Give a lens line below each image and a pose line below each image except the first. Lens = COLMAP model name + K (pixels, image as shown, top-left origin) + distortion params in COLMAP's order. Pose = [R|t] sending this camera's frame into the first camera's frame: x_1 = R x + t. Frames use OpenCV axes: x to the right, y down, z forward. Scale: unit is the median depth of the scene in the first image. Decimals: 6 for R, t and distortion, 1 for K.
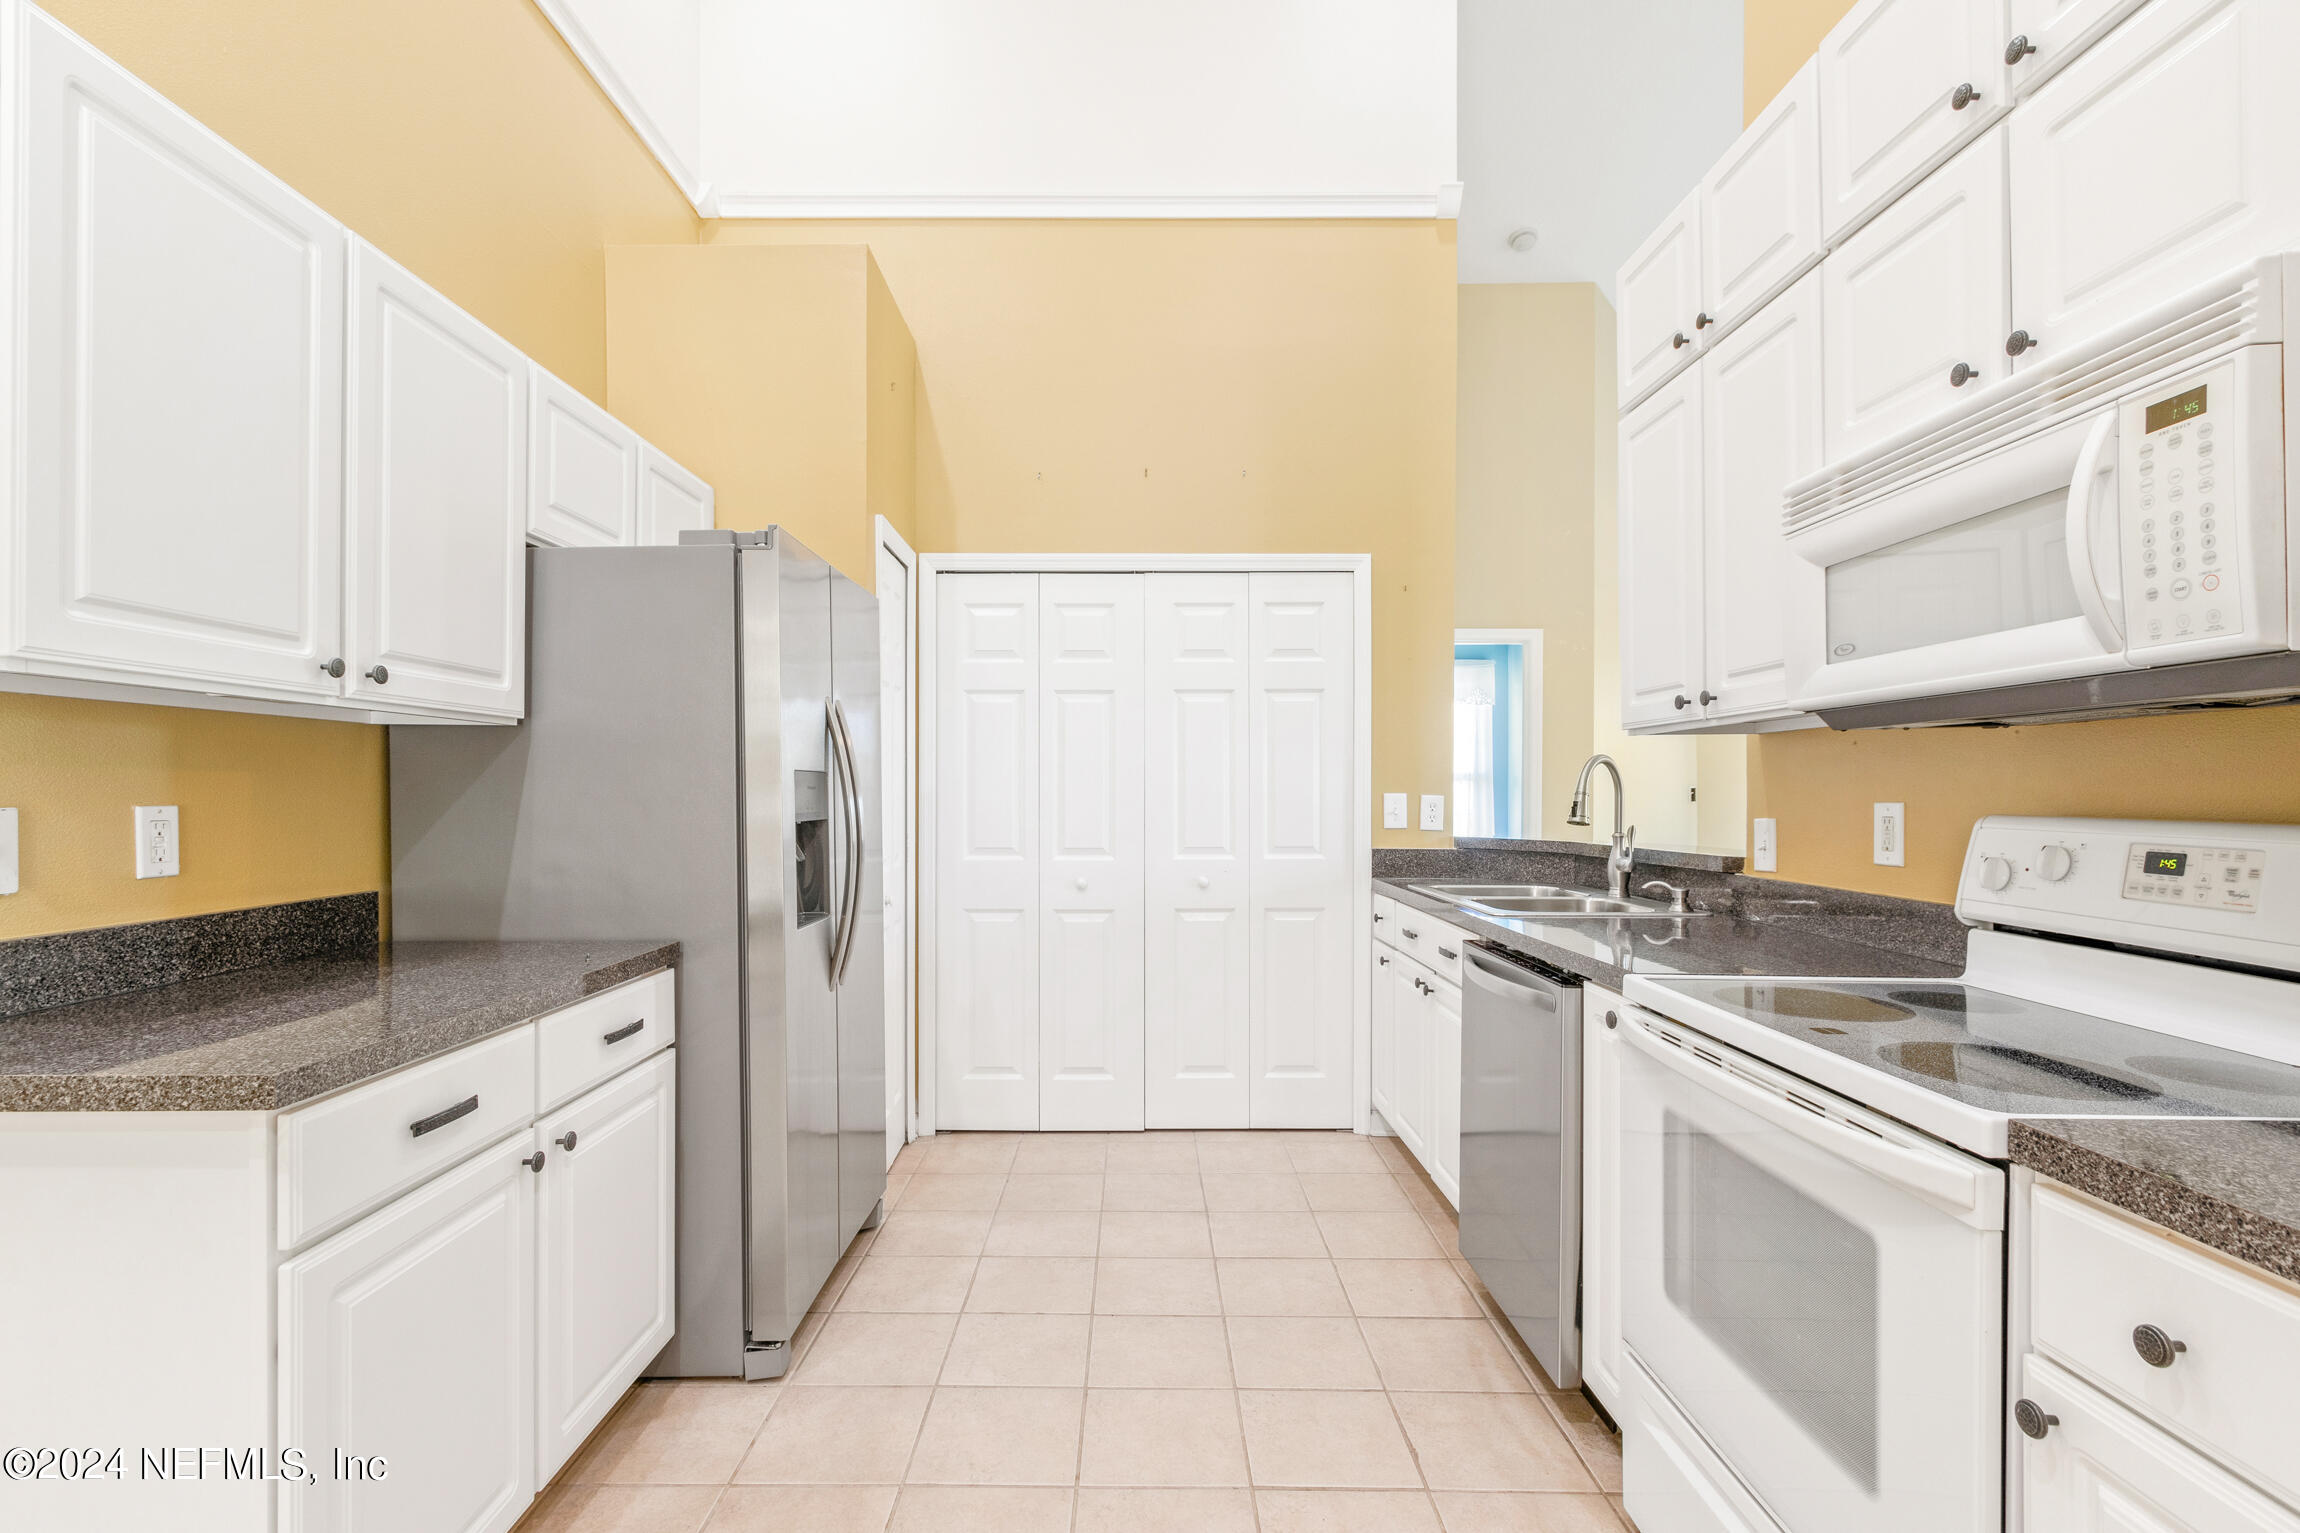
lens RADIAL K [[1076.9, 0, 1141.5], [0, 1076.9, 789.6], [0, 0, 1]] dist [0.003304, -0.000870]
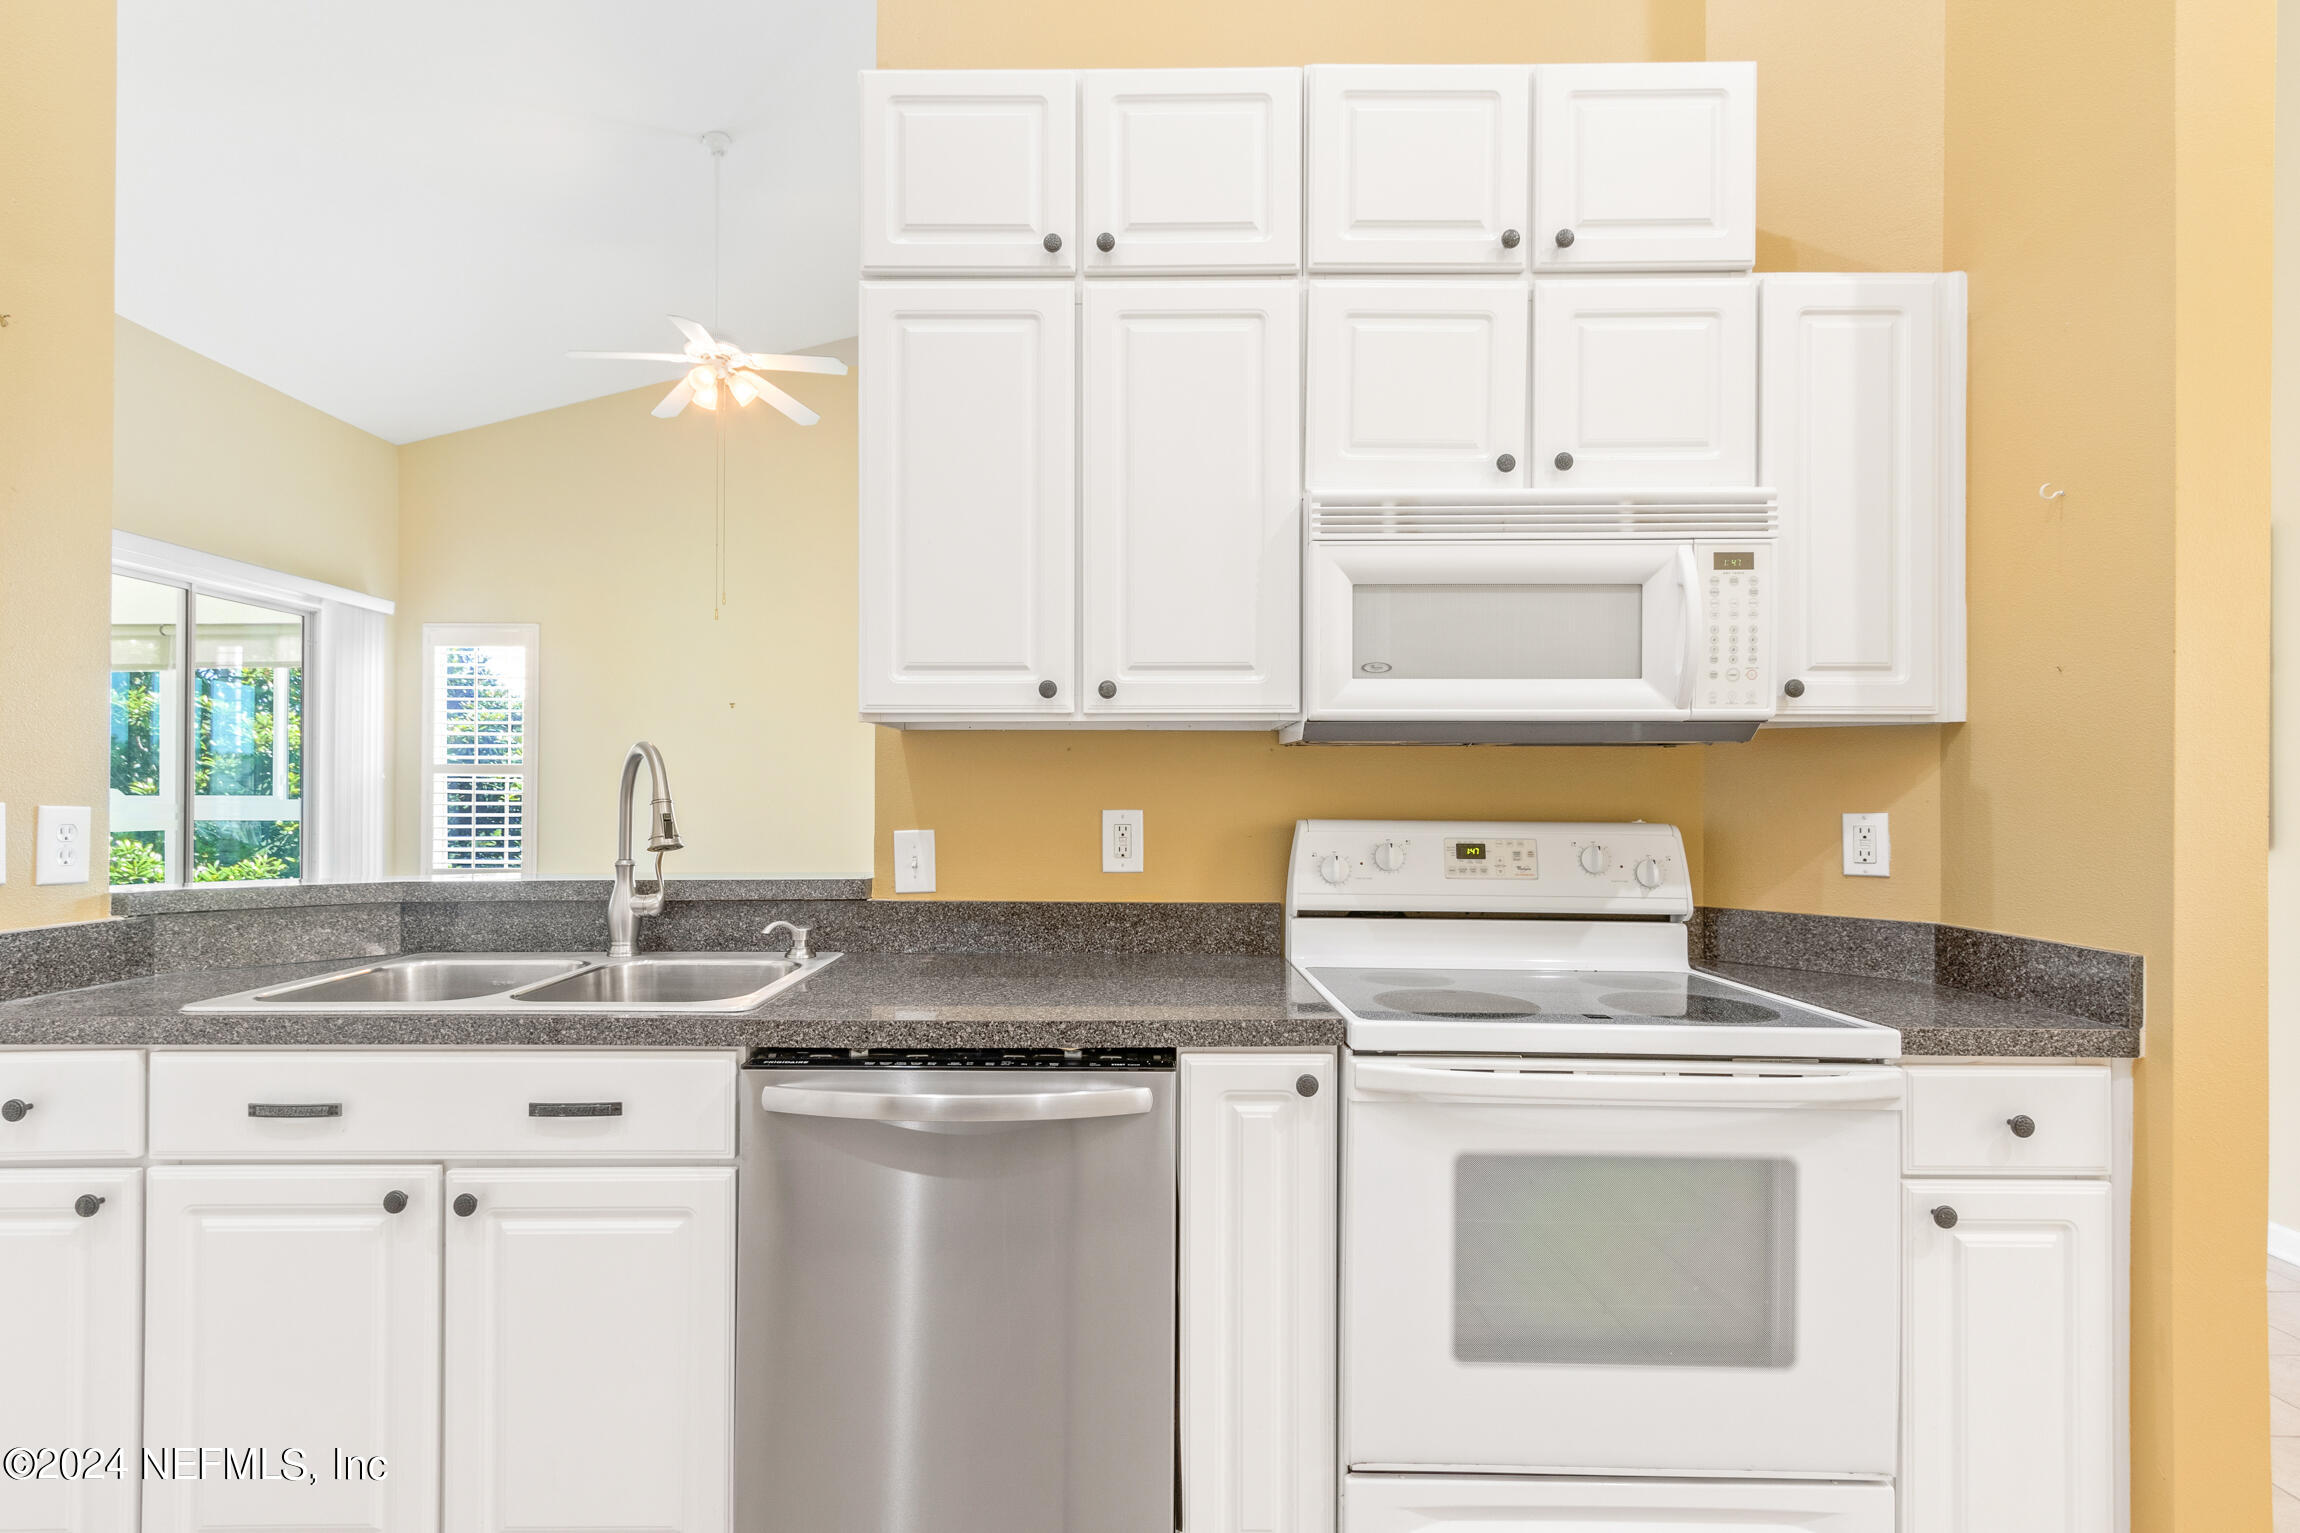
lens RADIAL K [[1076.9, 0, 1141.5], [0, 1076.9, 789.6], [0, 0, 1]] dist [0.003304, -0.000870]
pose [[0.001765, 0.003824, 0.999991, -0.305555], [-0.005209, 0.999979, -0.003815, -0.003458], [-0.999985, -0.005203, 0.001785, 0.918750]]
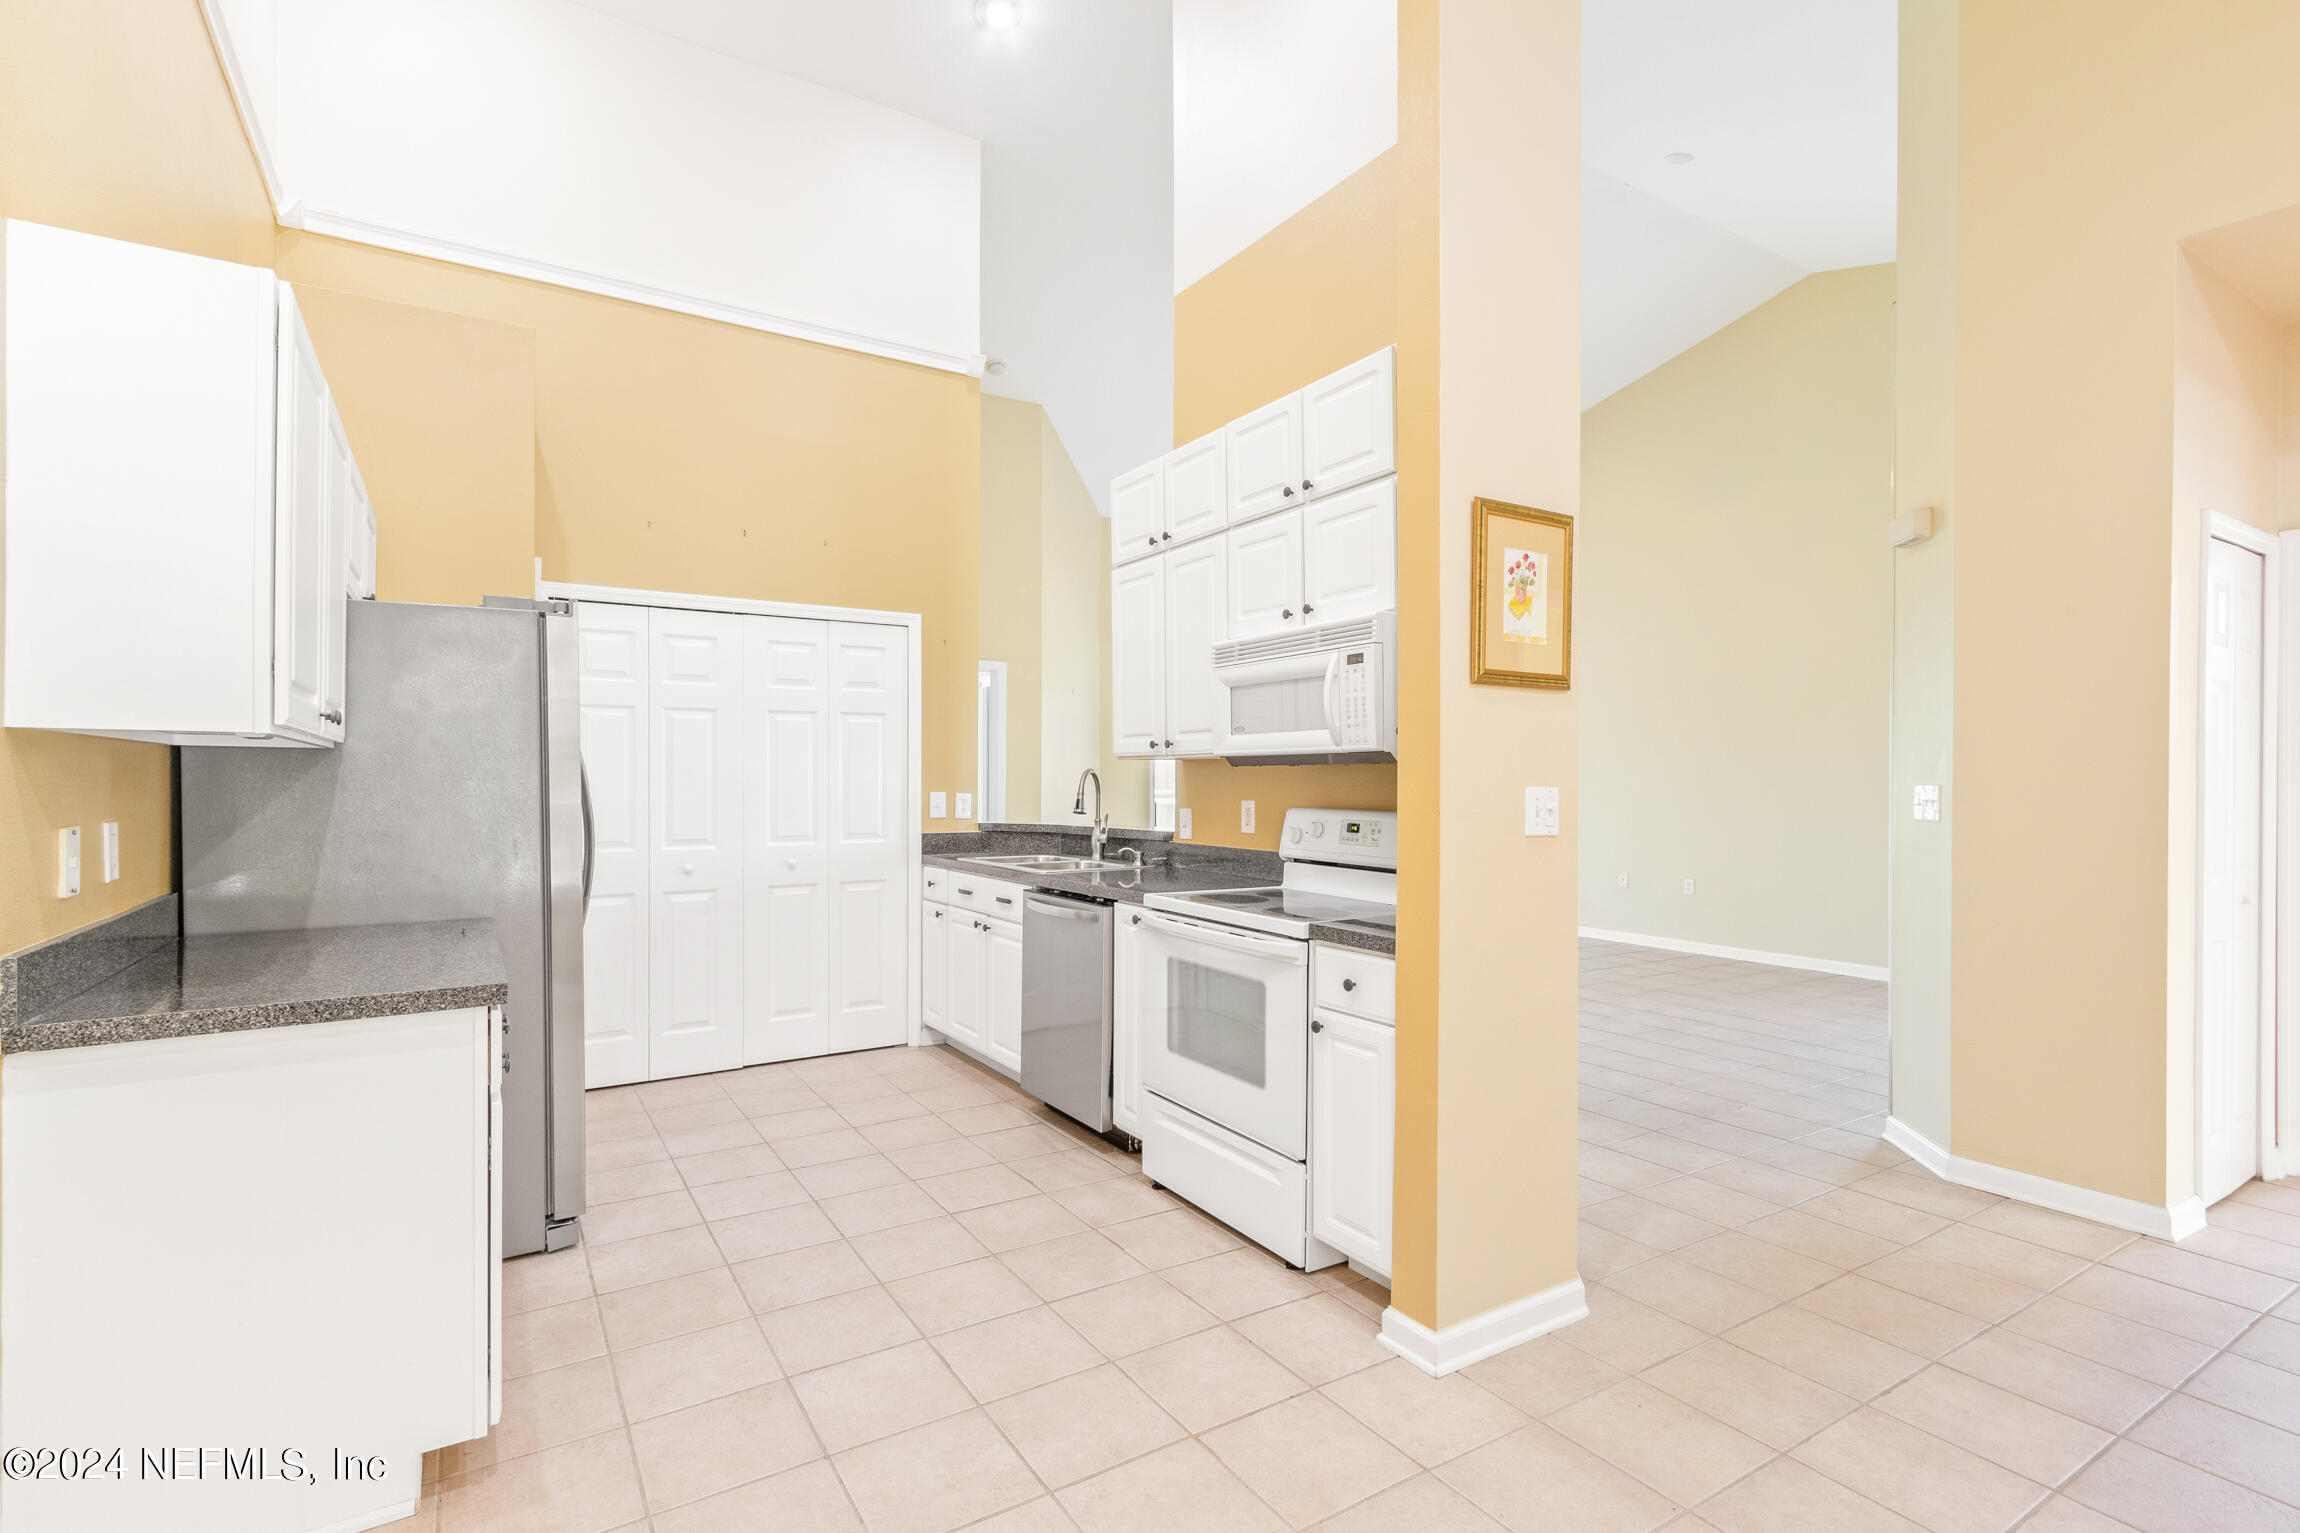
lens RADIAL K [[1078.6, 0, 1144.1], [0, 1078.6, 773.6], [0, 0, 1]] dist [0.001755, -0.000484]
pose [[0.847281, 0.002188, 0.531141, -0.451025], [-0.001265, 0.999997, -0.002102, -0.029437], [-0.531144, 0.001109, 0.847281, -0.491891]]
